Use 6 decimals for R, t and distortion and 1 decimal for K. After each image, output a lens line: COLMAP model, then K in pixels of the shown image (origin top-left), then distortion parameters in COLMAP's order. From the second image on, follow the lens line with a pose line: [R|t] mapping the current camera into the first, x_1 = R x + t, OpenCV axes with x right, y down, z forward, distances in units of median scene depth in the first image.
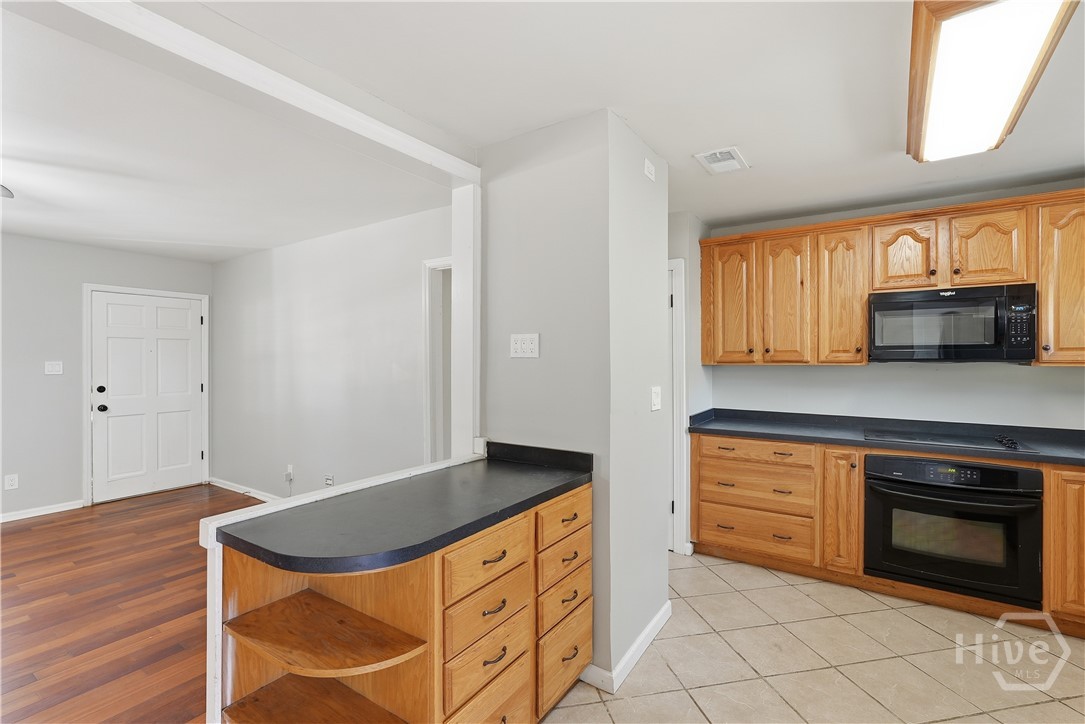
lens RADIAL K [[492.7, 0, 542.5], [0, 492.7, 362.0], [0, 0, 1]] dist [0.000106, 0.000180]
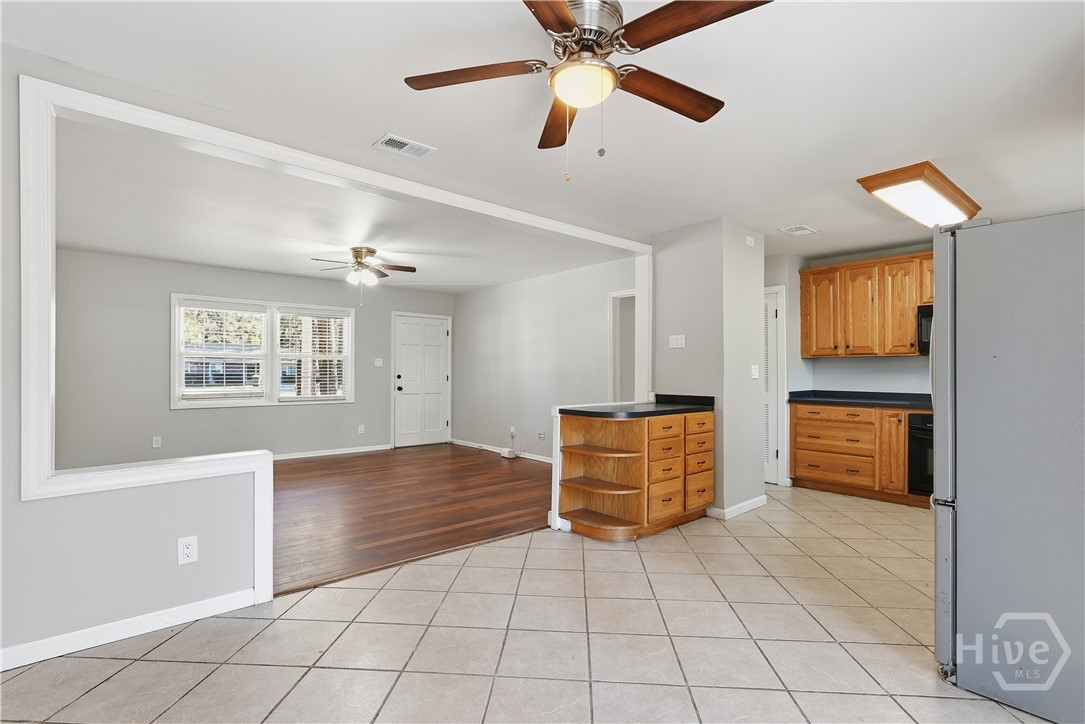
lens RADIAL K [[517.4, 0, 543.3], [0, 517.4, 371.9], [0, 0, 1]] dist [-0.000675, 0.000091]
pose [[0.967186, 0.003193, -0.254047, -0.020126], [-0.005171, 0.999961, -0.007116, 0.069539], [0.254015, 0.008196, 0.967166, -0.723982]]
